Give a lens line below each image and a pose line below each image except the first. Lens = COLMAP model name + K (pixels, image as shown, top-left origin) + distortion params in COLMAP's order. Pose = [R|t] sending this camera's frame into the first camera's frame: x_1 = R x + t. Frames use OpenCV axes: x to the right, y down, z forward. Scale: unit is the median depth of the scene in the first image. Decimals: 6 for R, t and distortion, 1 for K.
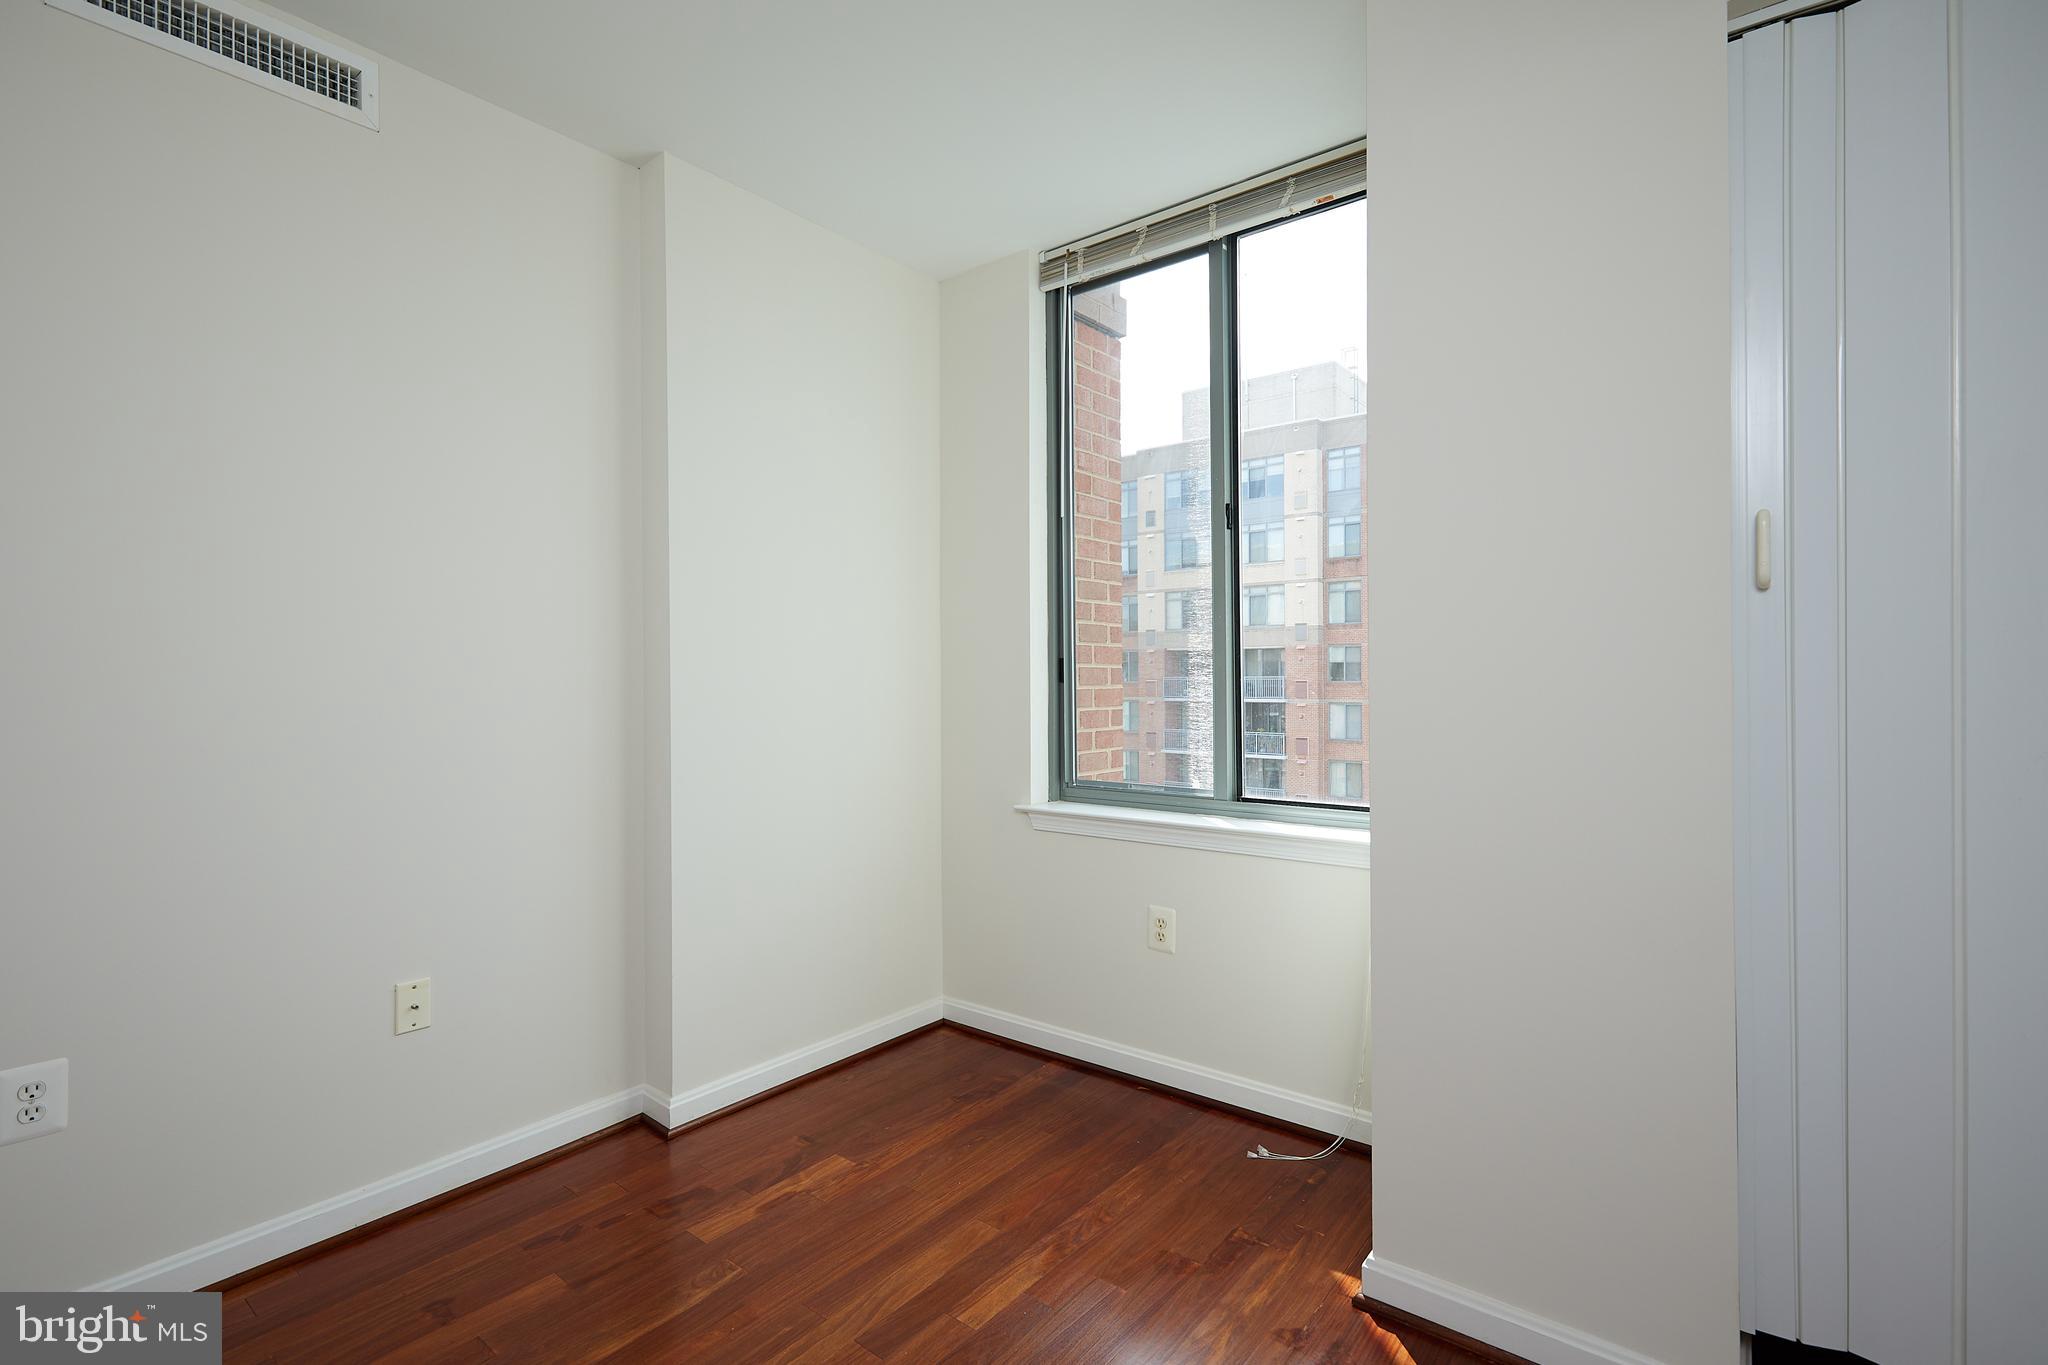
lens RADIAL K [[942.7, 0, 1022.5], [0, 942.7, 675.9], [0, 0, 1]] dist [0.003093, 0.000009]
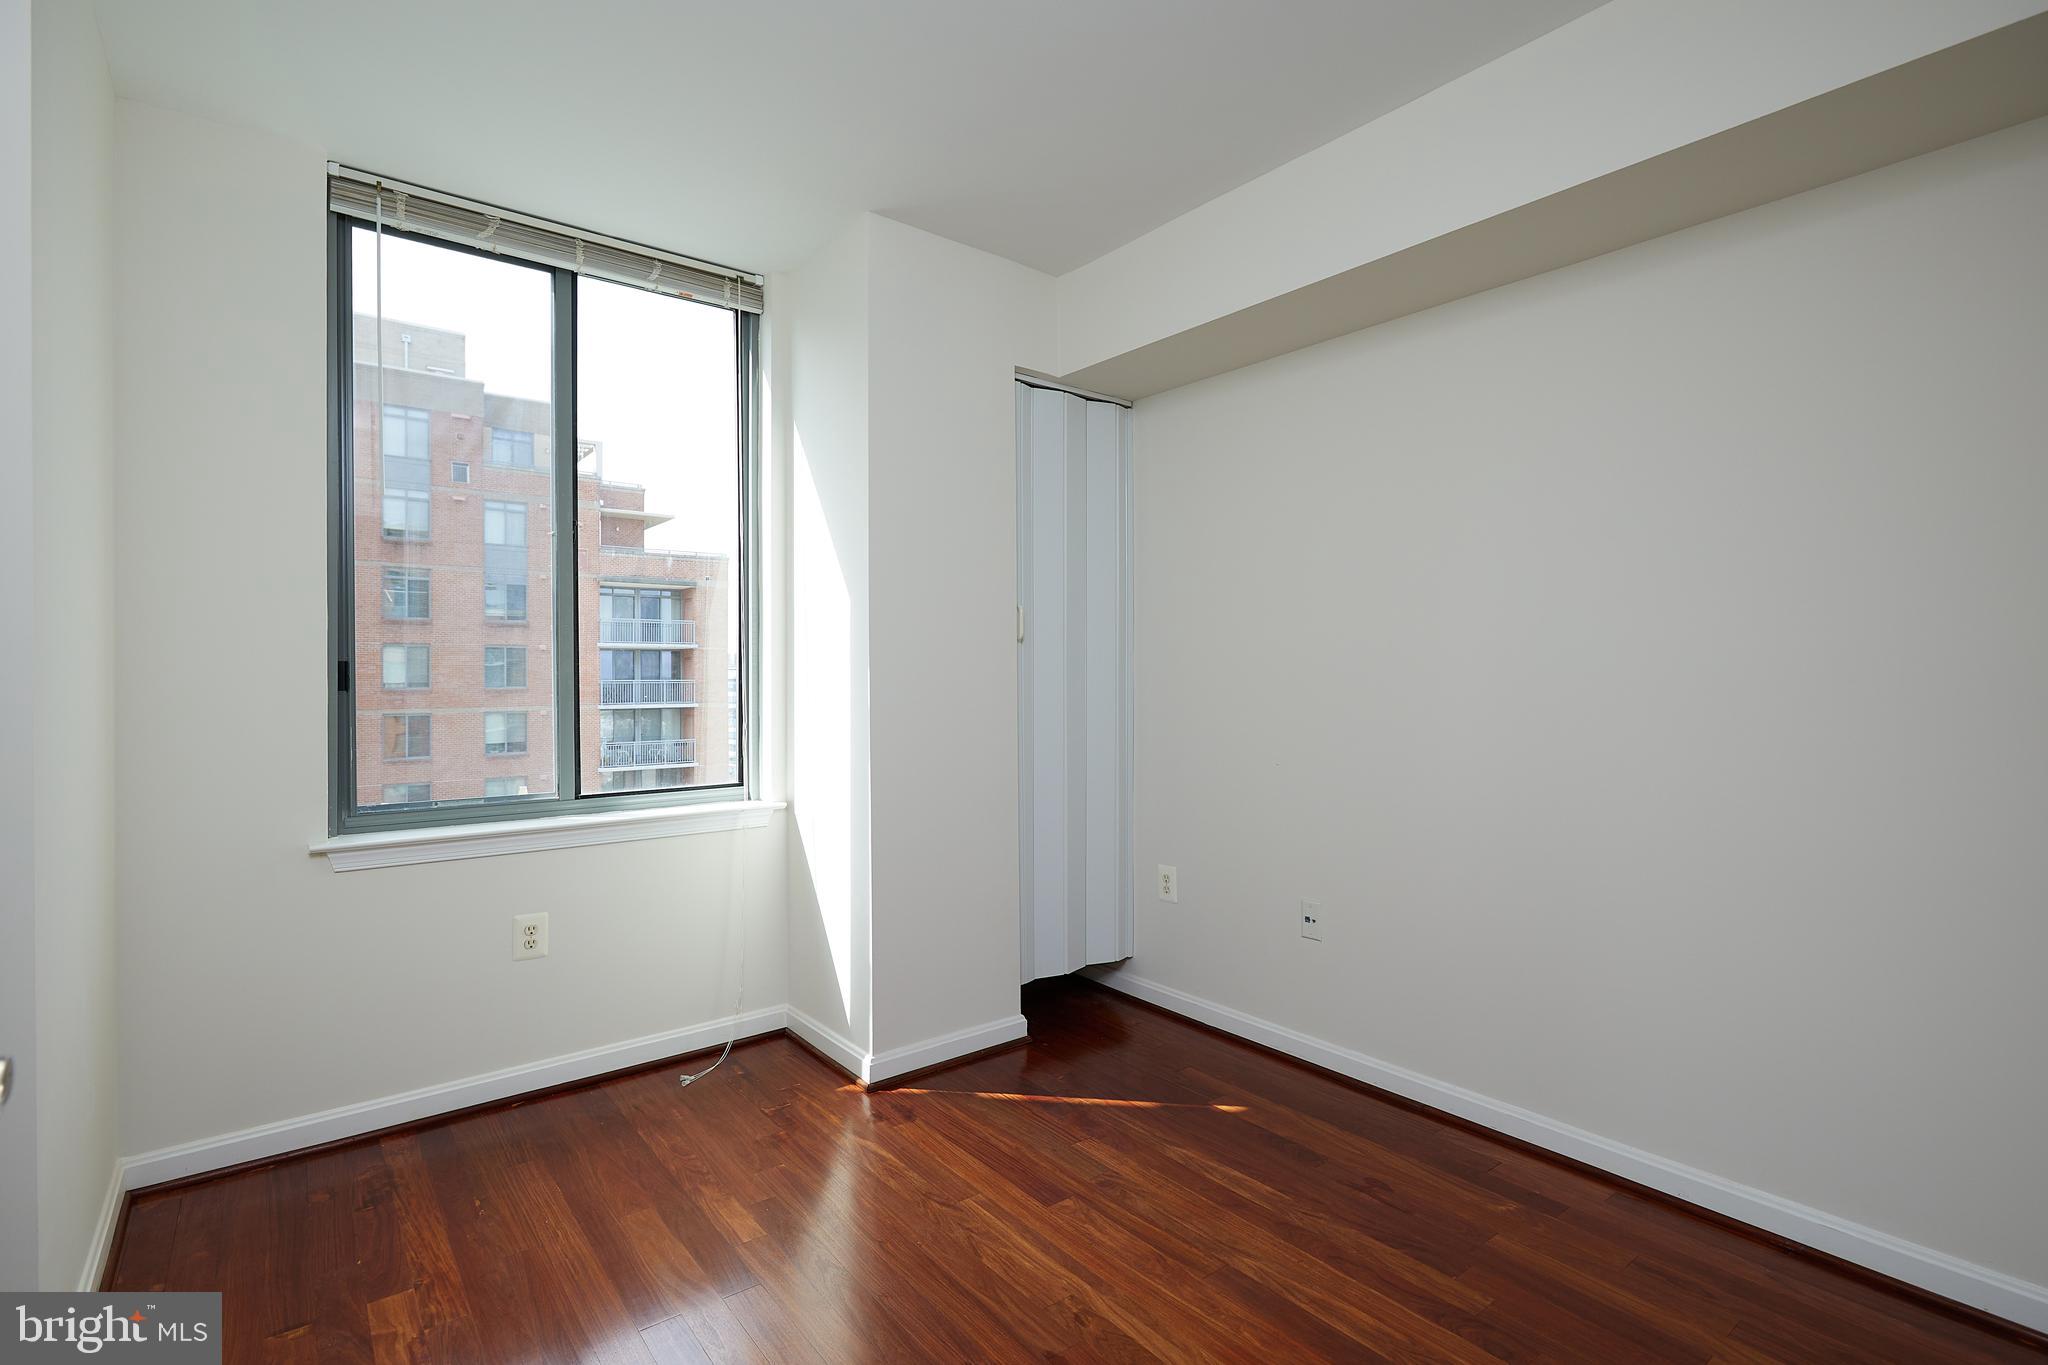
lens RADIAL K [[967.9, 0, 1020.2], [0, 967.9, 682.4], [0, 0, 1]] dist [0.004189, 0.000408]
pose [[0.231912, 0.007026, 0.972711, -0.723390], [0.011743, 0.999881, -0.010022, 0.017579], [-0.972666, 0.013747, 0.231802, 0.258376]]
